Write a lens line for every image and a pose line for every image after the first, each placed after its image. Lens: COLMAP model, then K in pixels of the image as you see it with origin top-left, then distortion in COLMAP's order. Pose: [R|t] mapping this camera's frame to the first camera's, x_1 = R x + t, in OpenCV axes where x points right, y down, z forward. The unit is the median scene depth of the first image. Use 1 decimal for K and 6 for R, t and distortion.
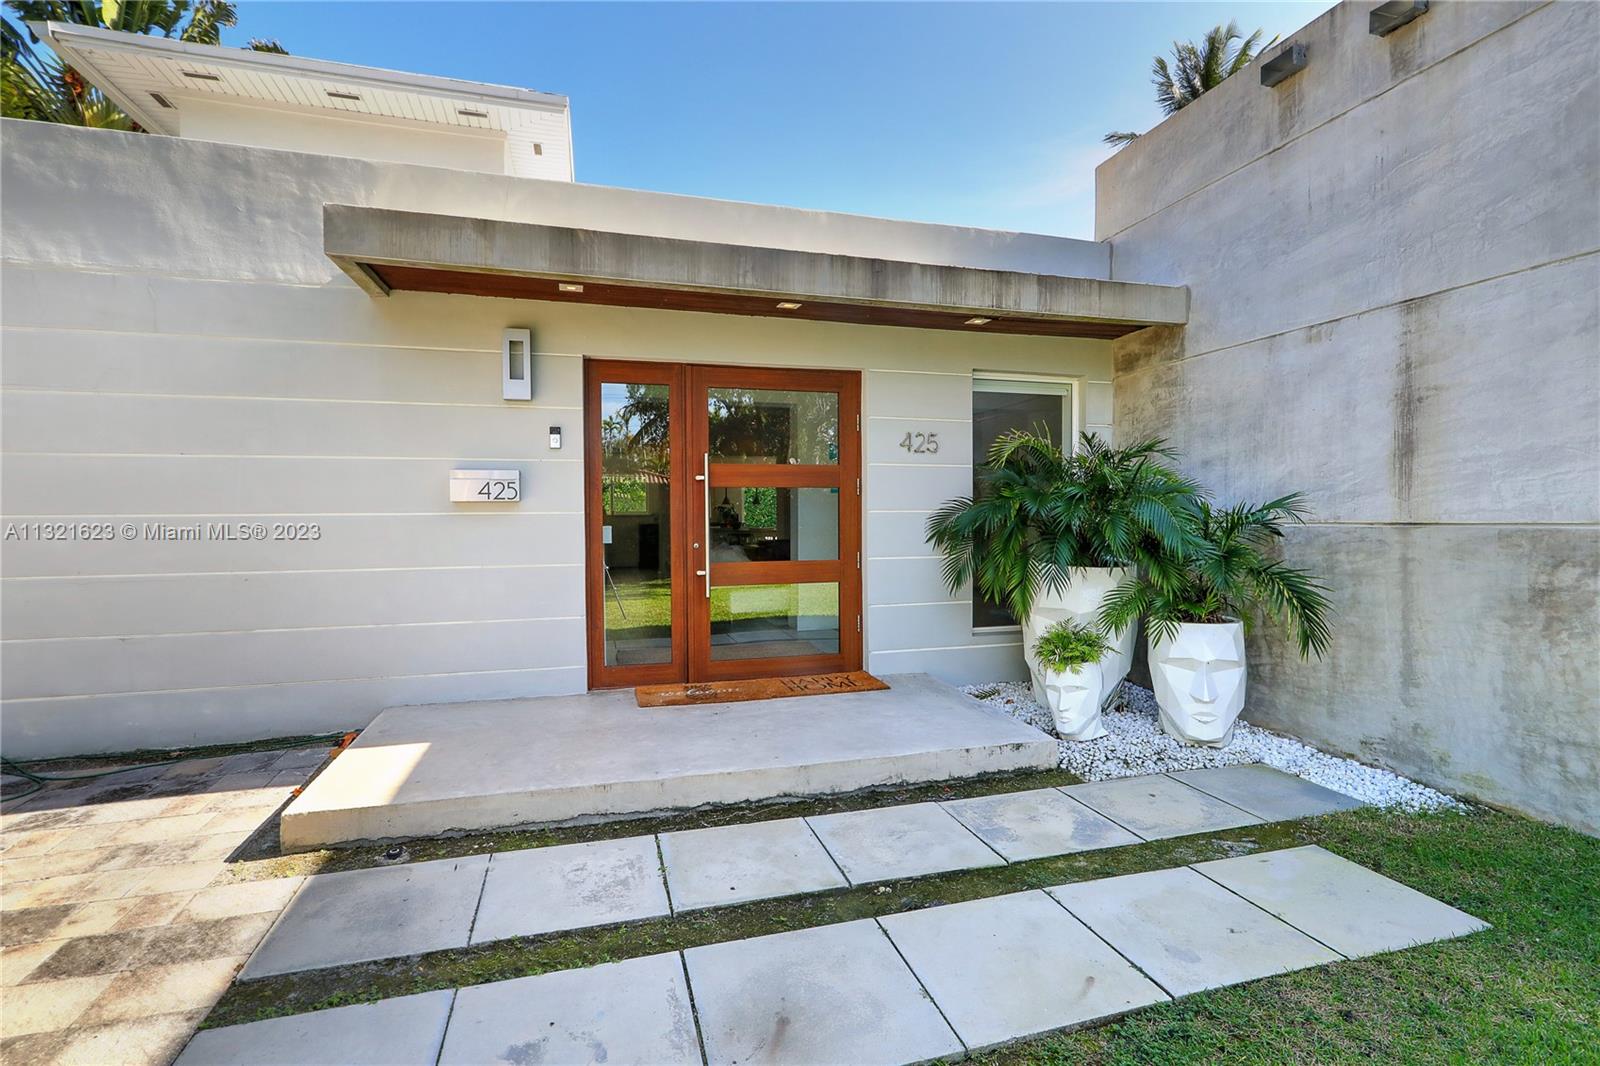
lens RADIAL K [[759.8, 0, 802.9], [0, 759.8, 524.4], [0, 0, 1]] dist [-0.002849, 0.003240]
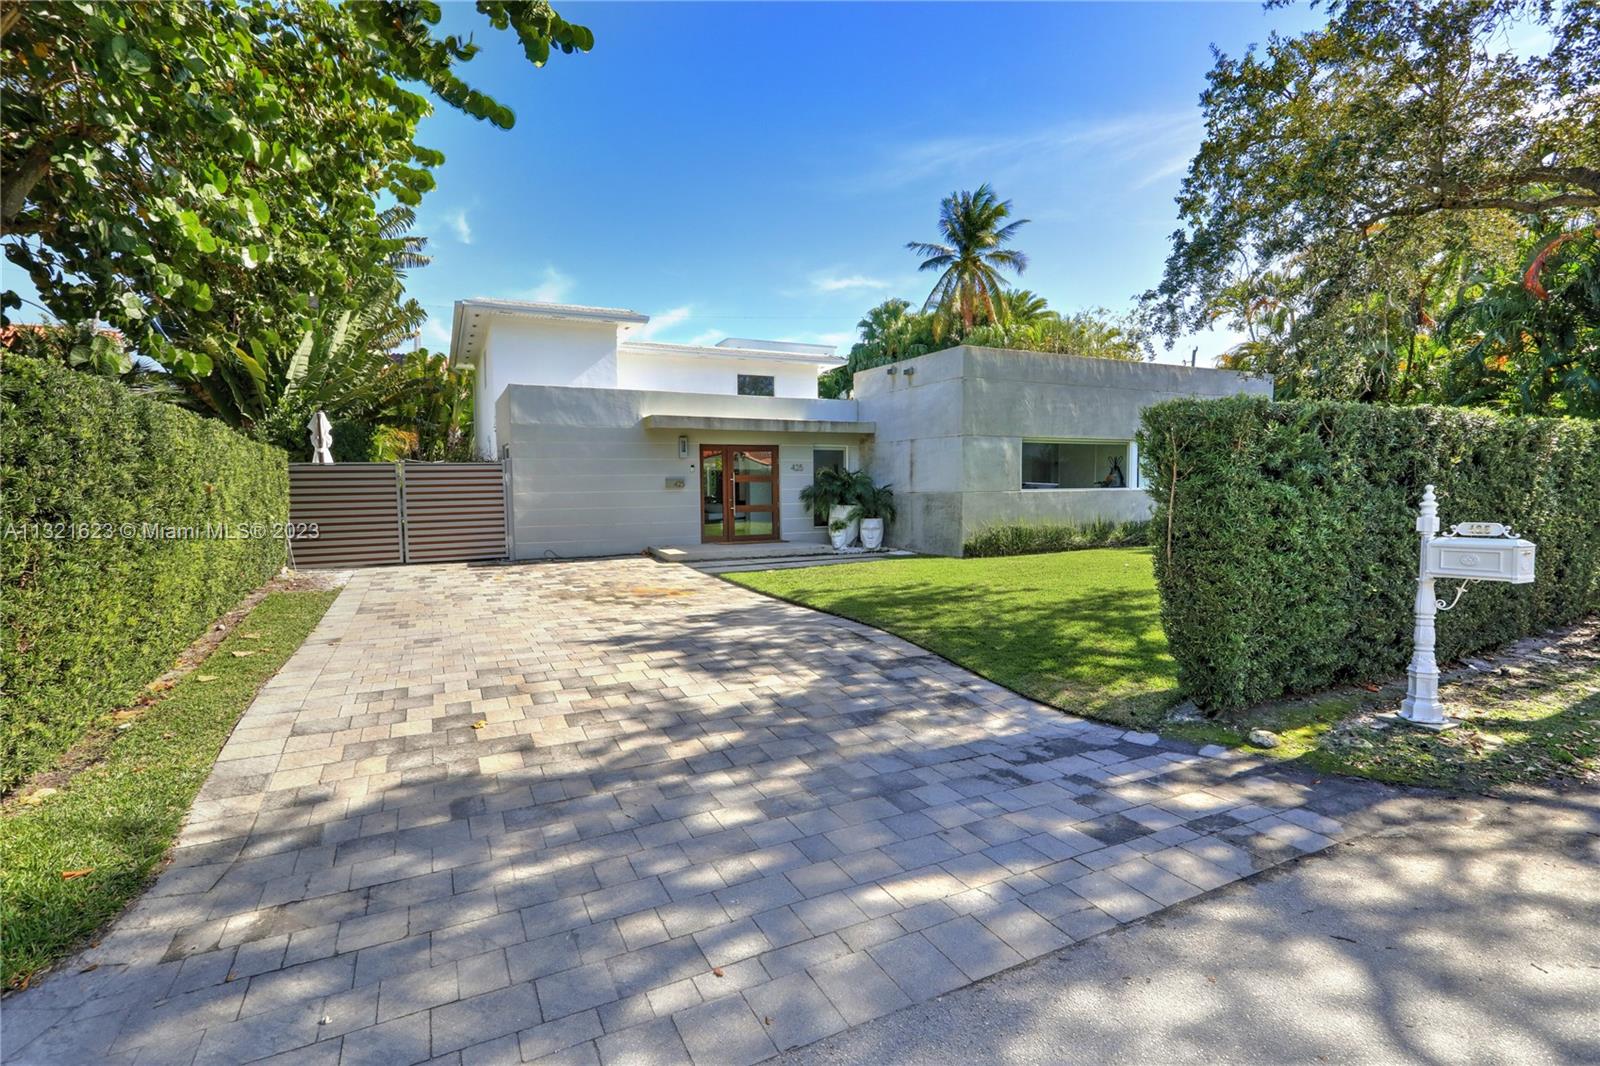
lens RADIAL K [[759.8, 0, 799.5], [0, 759.8, 530.1], [0, 0, 1]] dist [-0.002849, 0.003240]
pose [[0.984269, -0.017479, 0.175812, -0.471968], [0.010885, 0.999203, 0.038406, 0.034493], [-0.176343, -0.035888, 0.983674, -2.524244]]
